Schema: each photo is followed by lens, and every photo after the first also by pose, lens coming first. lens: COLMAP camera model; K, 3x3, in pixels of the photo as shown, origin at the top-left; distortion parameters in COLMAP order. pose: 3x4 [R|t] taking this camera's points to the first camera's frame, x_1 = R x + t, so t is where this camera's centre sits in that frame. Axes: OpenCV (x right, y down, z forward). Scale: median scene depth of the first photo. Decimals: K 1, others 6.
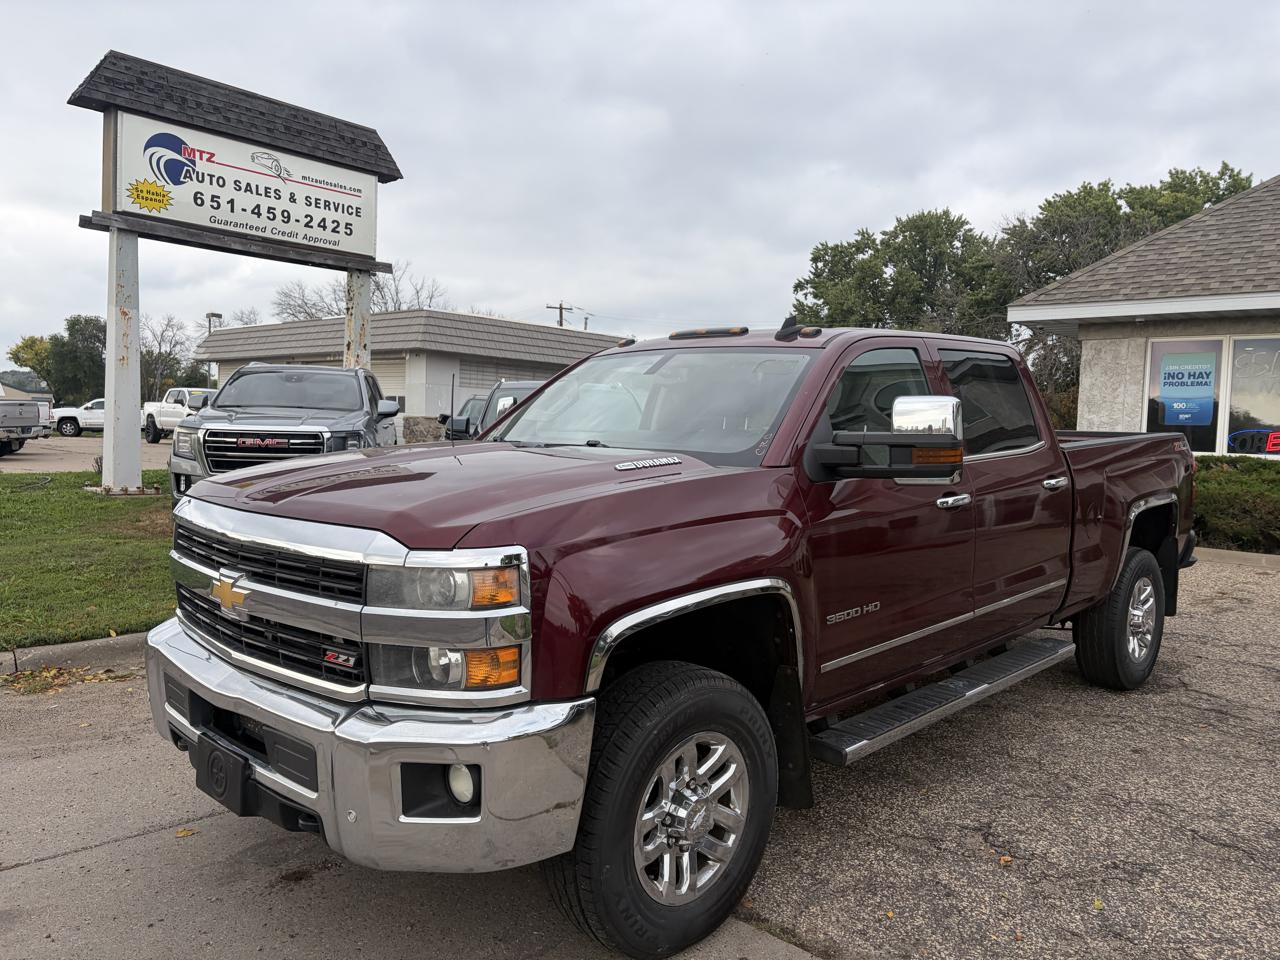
lens RADIAL K [[1067.0, 0, 631.2], [0, 1067.0, 471.6], [0, 0, 1]] dist [0.091425, -0.120942]
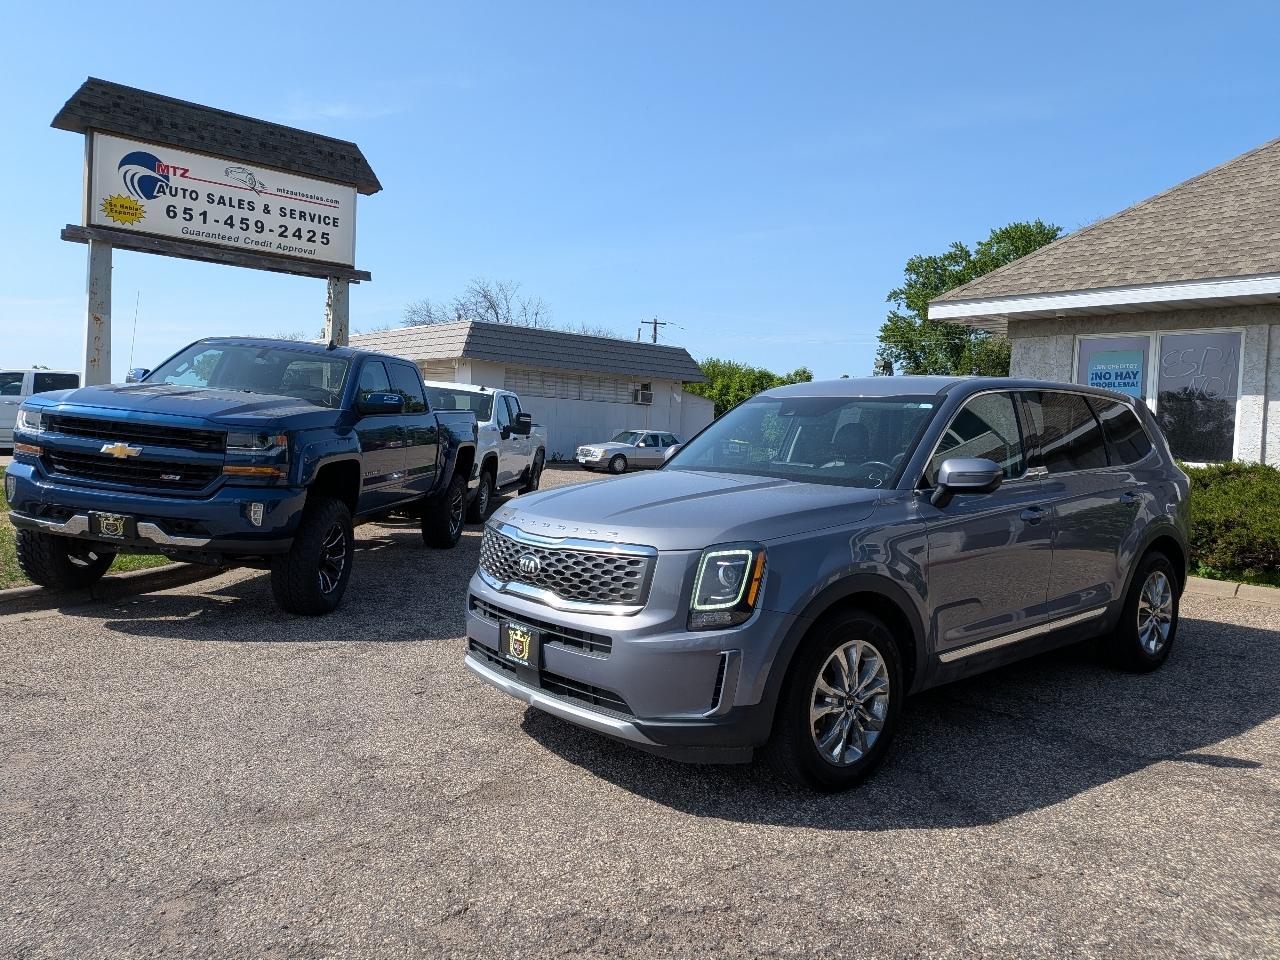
lens RADIAL K [[1018.3, 0, 647.0], [0, 1018.3, 464.7], [0, 0, 1]] dist [-0.001738, -0.010398]
pose [[0.989101, 0.014118, -0.146557, 0.209900], [-0.016739, 0.999721, -0.016668, 0.006257], [0.146281, 0.018939, 0.989062, 0.079243]]
